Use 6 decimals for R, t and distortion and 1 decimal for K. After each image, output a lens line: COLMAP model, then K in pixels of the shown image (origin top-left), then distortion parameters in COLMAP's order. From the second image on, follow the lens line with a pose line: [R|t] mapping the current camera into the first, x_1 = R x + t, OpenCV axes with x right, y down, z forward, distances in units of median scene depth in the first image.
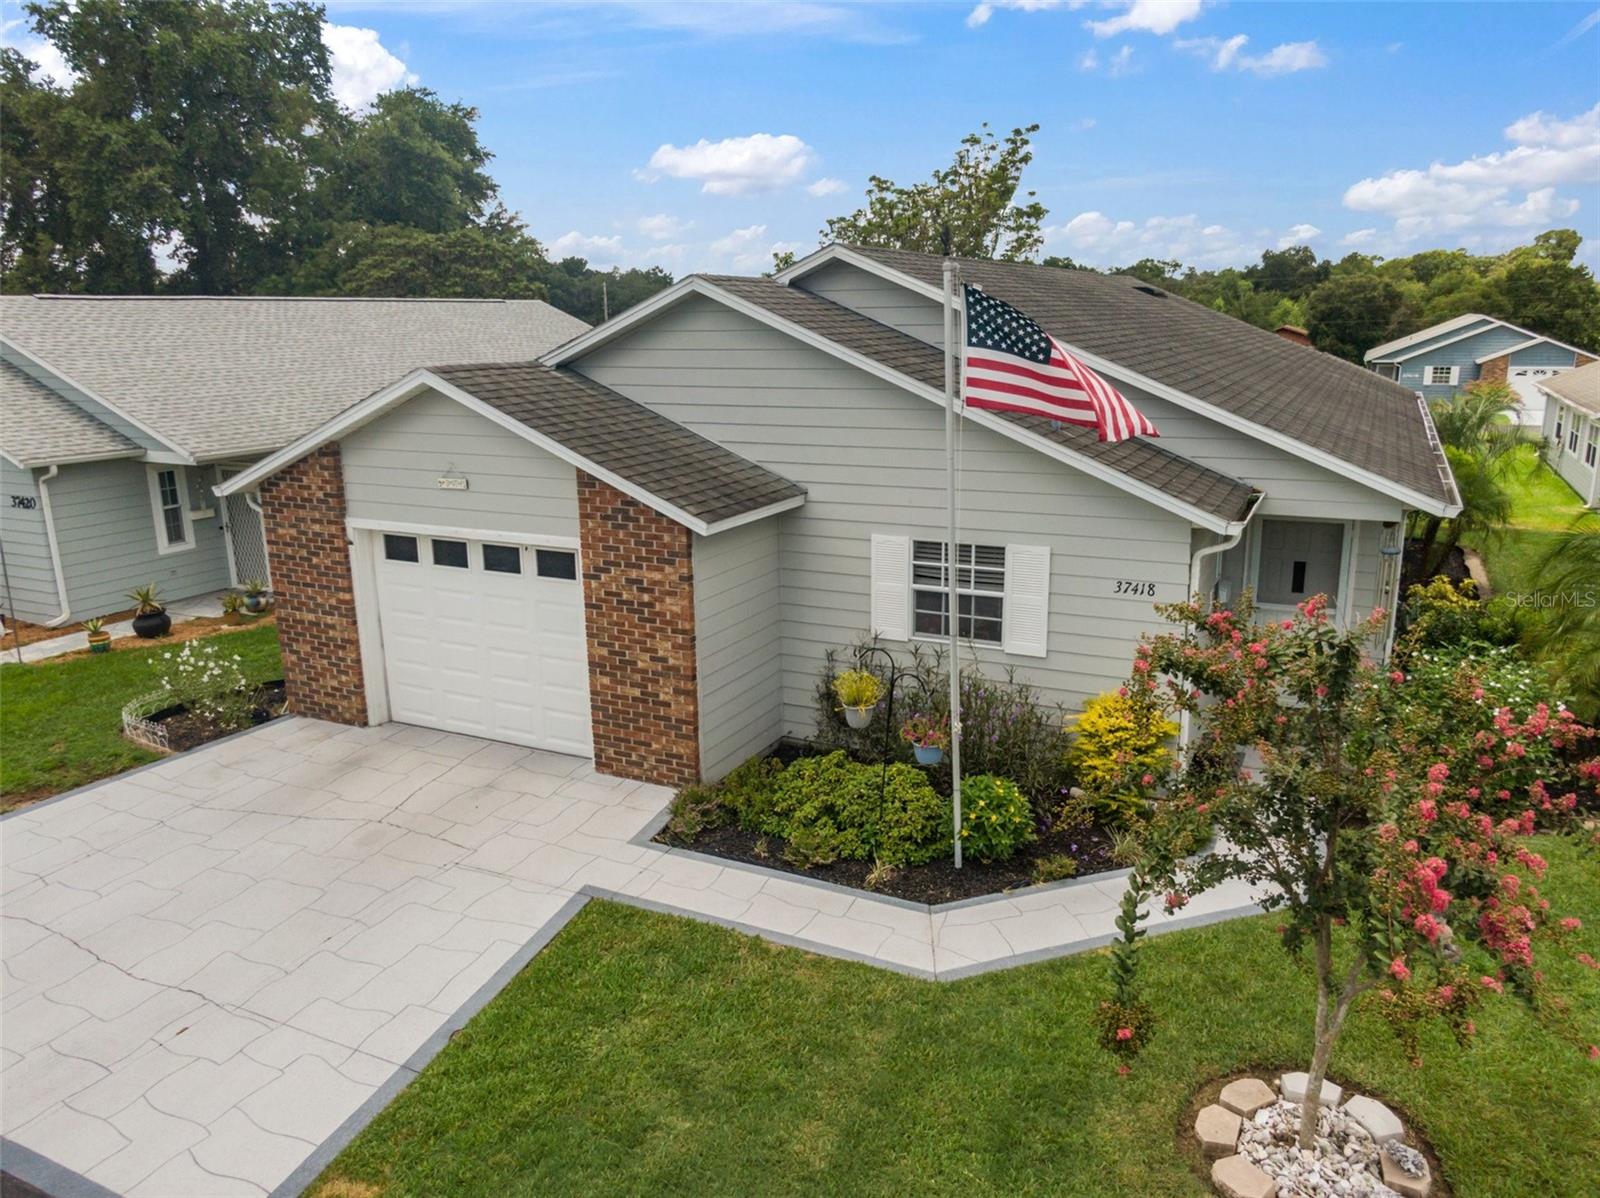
lens RADIAL K [[1145.1, 0, 800.0], [0, 1145.1, 599.0], [0, 0, 1]] dist [0.023180, -0.030578]
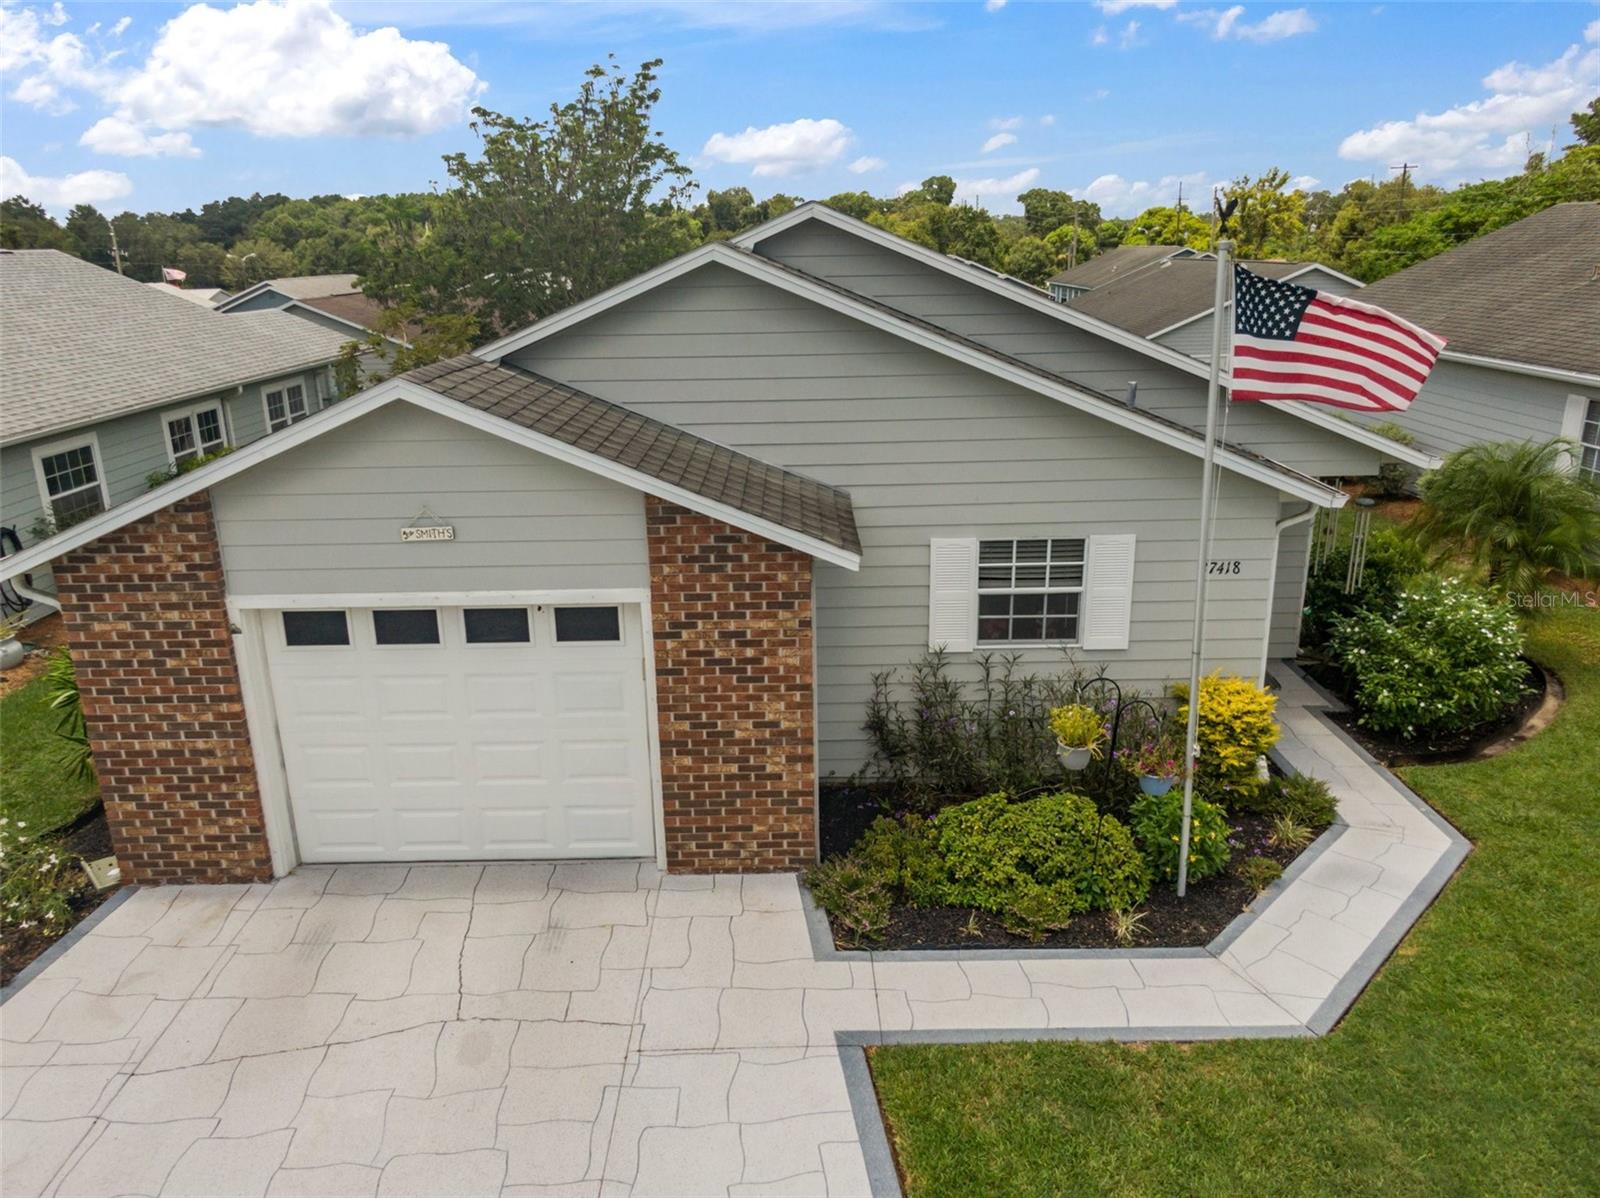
lens RADIAL K [[1145.1, 0, 800.0], [0, 1145.1, 599.0], [0, 0, 1]] dist [0.023180, -0.030578]
pose [[0.894672, -0.134643, 0.425949, -0.422386], [0.112865, 0.990692, 0.076096, -0.091672], [-0.432230, -0.020006, 0.901541, 0.252655]]
